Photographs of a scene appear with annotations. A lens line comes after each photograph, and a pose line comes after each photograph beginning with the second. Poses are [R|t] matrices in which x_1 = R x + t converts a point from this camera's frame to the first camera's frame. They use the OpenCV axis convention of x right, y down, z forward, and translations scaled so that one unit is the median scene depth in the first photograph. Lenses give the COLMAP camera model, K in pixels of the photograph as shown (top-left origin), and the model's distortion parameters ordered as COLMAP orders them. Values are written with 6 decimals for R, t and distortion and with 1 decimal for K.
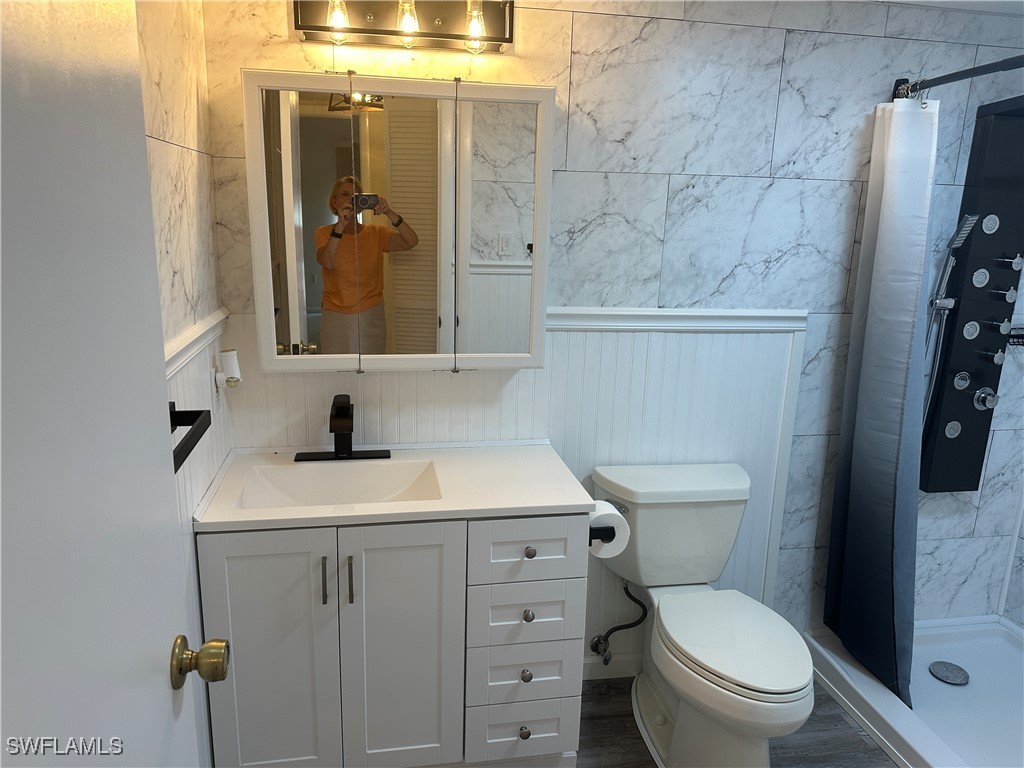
lens RADIAL K [[723.1, 0, 510.4], [0, 723.1, 384.2], [0, 0, 1]] dist [0.023955, -0.027647]
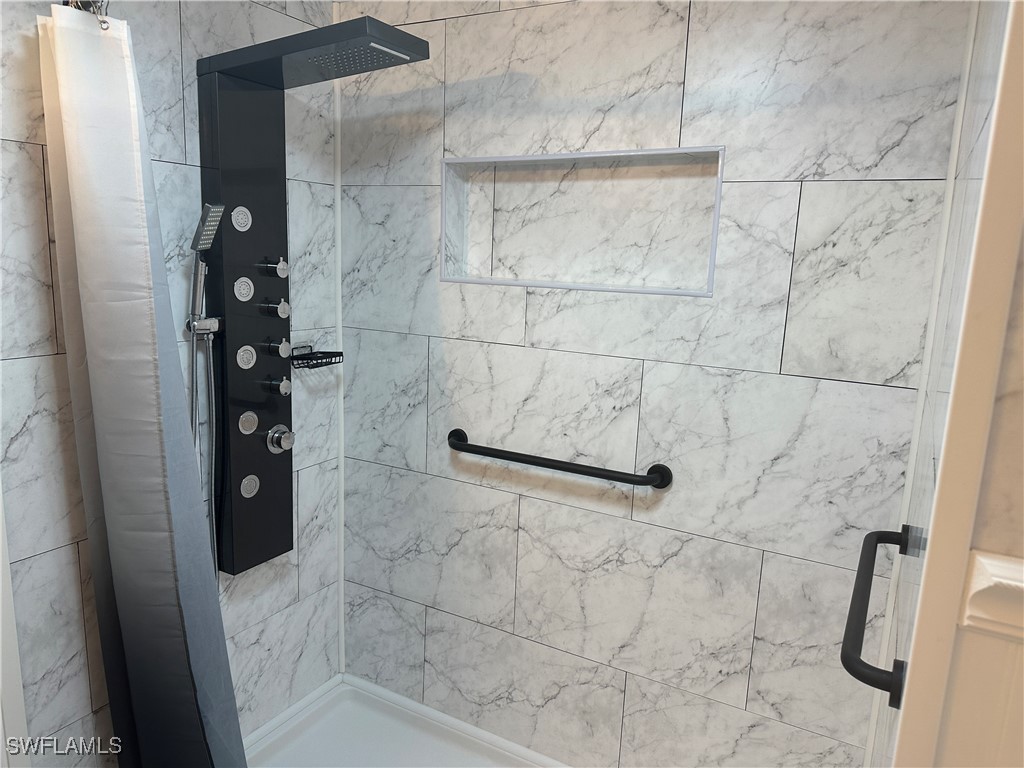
lens RADIAL K [[723.1, 0, 514.6], [0, 723.1, 385.1], [0, 0, 1]] dist [0.023955, -0.027647]
pose [[0.633608, -0.145976, 0.759758, 0.224195], [0.164785, 0.984967, 0.051822, -0.037759], [-0.755901, 0.092361, 0.648138, 0.287521]]
